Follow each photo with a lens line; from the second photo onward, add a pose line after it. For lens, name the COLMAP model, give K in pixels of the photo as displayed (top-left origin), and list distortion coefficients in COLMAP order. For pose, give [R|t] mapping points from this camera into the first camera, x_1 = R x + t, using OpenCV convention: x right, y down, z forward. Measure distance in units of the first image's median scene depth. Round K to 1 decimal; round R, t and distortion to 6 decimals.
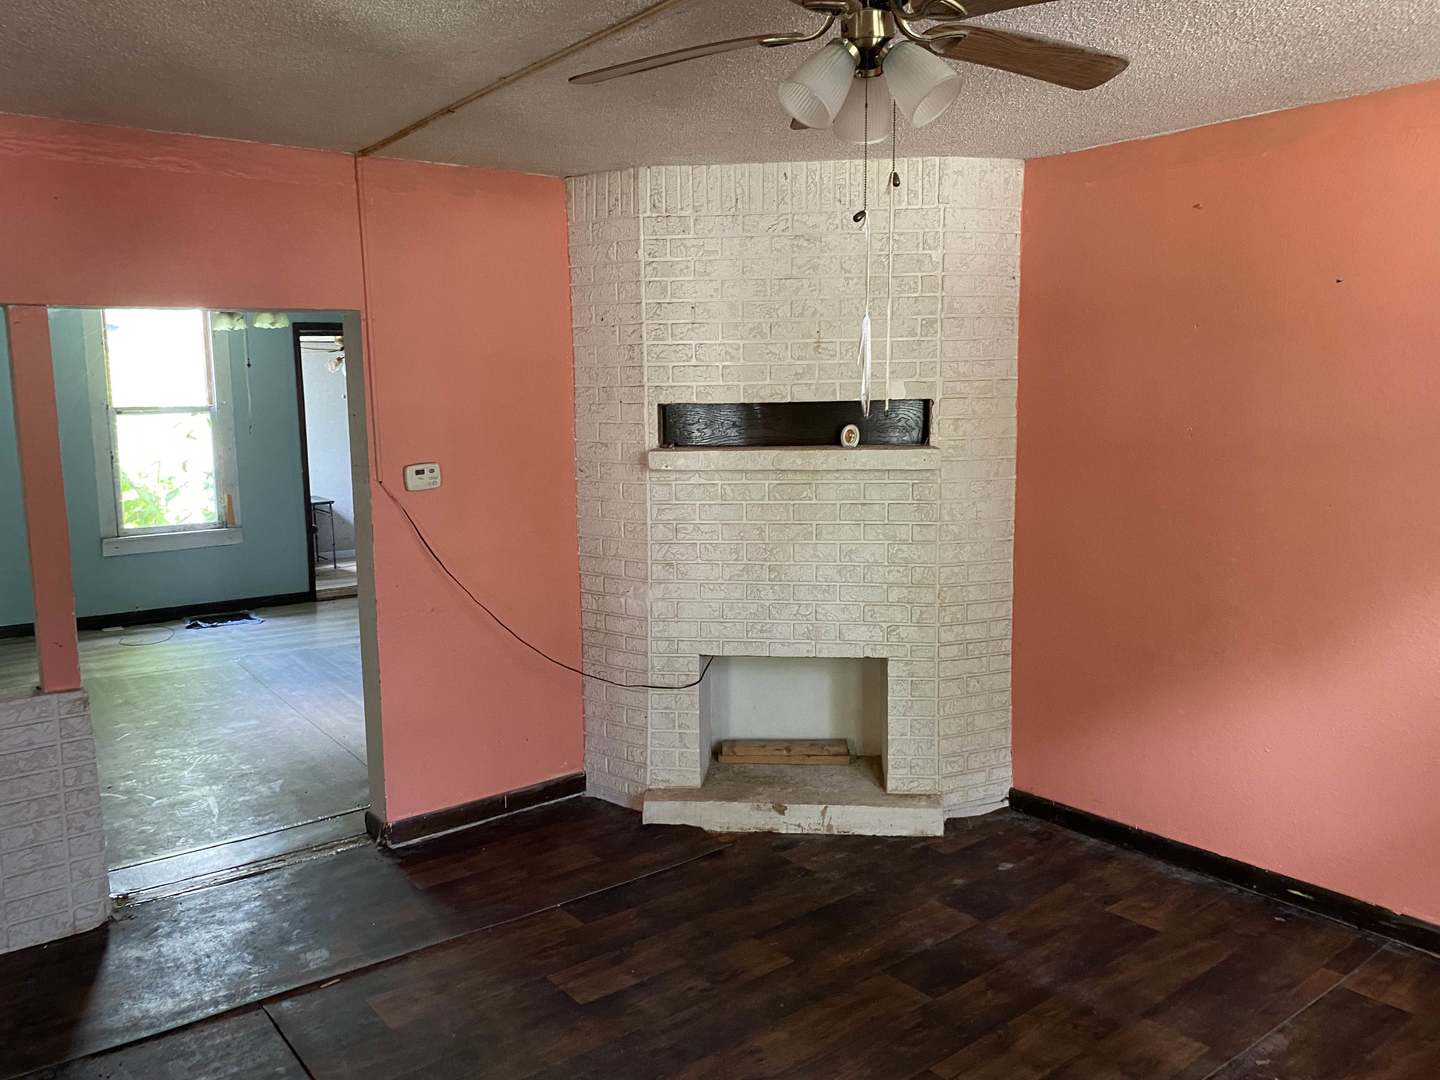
lens RADIAL K [[1104.0, 0, 720.0], [0, 1104.0, 540.0], [0, 0, 1]] dist [-0.001147, 0.004467]
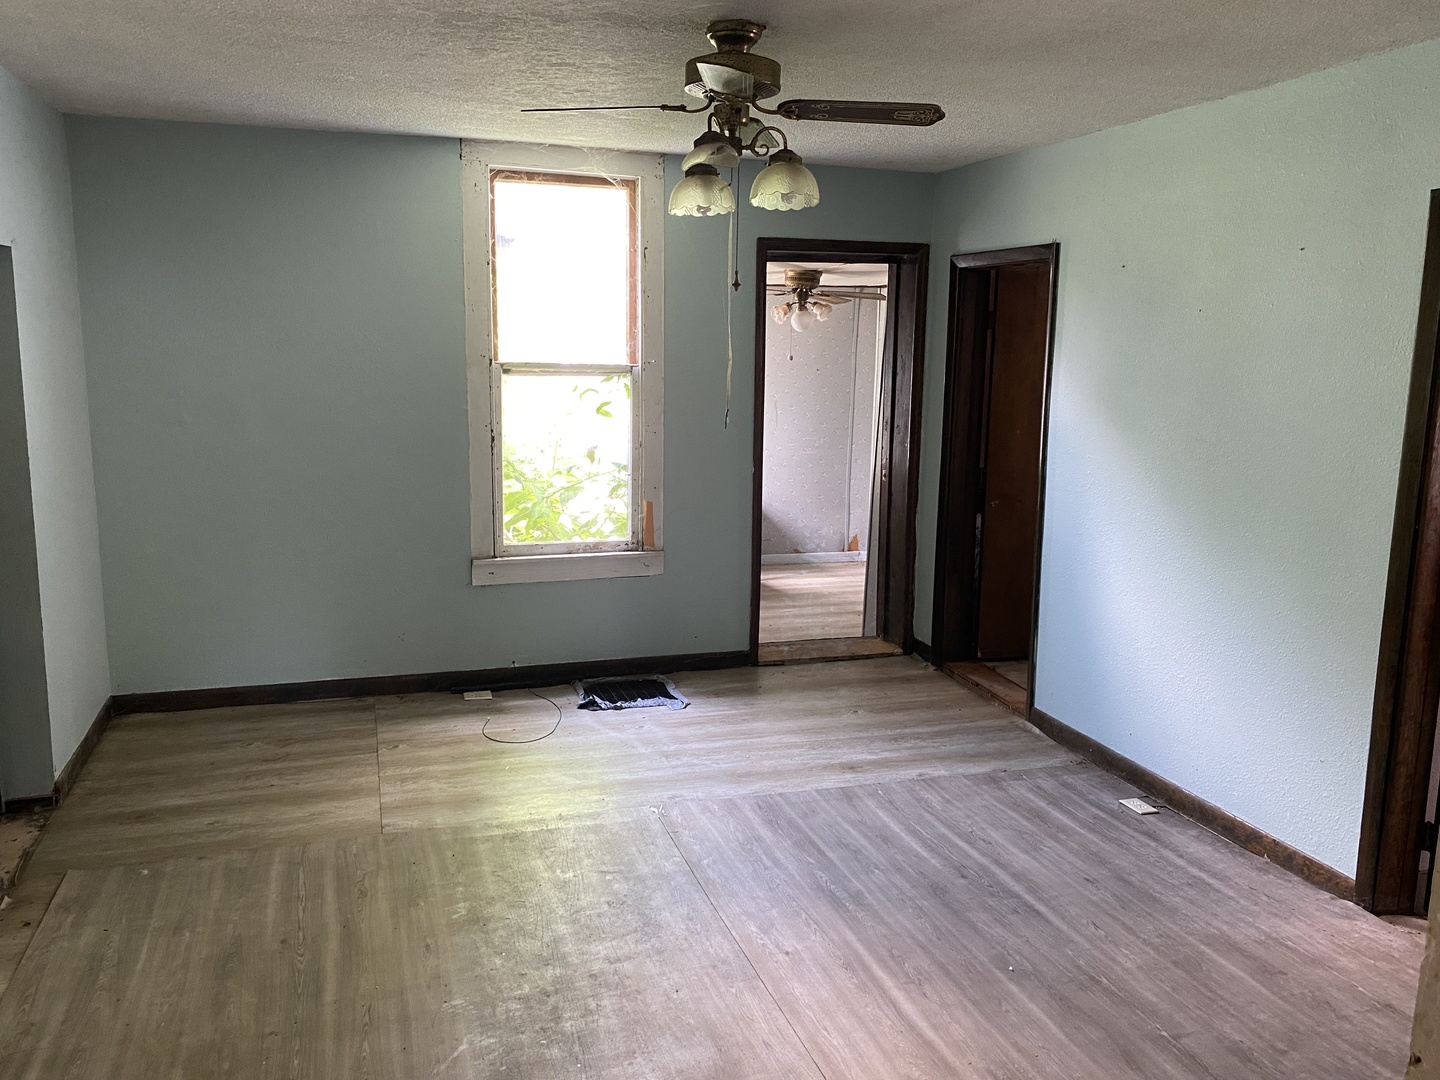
lens RADIAL K [[1157.7, 0, 720.0], [0, 1157.7, 540.0], [0, 0, 1]] dist [0.223393, 0.000465]
pose [[0.946226, 0.074468, -0.314819, -0.186834], [-0.068104, 0.997191, 0.031185, -0.043144], [0.316257, -0.008068, 0.948639, 0.358562]]
